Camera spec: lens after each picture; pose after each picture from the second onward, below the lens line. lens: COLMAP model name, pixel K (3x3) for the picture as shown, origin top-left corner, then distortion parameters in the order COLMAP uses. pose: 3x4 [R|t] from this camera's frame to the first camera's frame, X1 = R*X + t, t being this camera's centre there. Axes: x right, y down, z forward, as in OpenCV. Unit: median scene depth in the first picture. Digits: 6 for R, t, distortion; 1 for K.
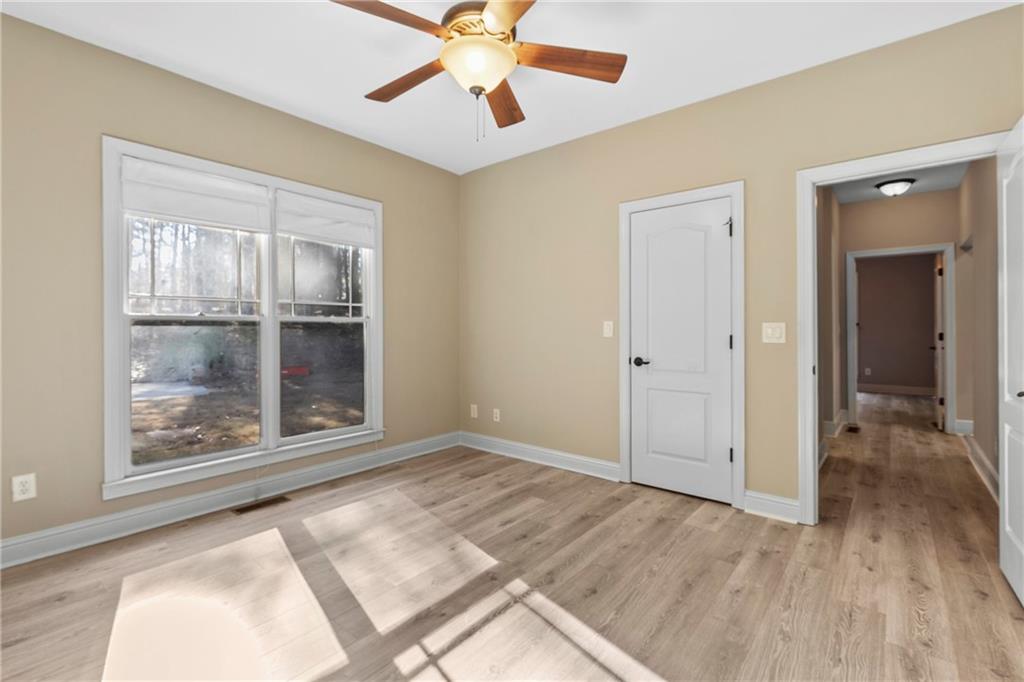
lens RADIAL K [[465.7, 0, 516.4], [0, 465.7, 324.8], [0, 0, 1]] dist [0.007915, -0.001334]
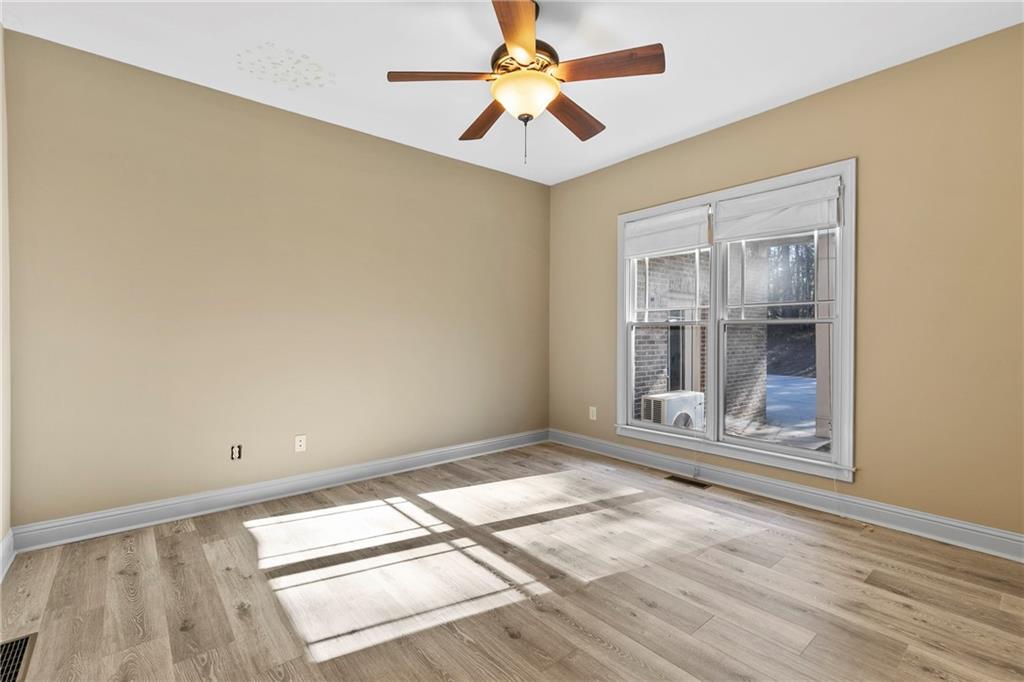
lens RADIAL K [[465.7, 0, 512.4], [0, 465.7, 339.9], [0, 0, 1]] dist [0.007915, -0.001334]
pose [[-0.196150, 0.014612, -0.980465, 0.763996], [0.005979, 0.999888, 0.013705, 0.010941], [0.980556, -0.003174, -0.196215, 0.889952]]
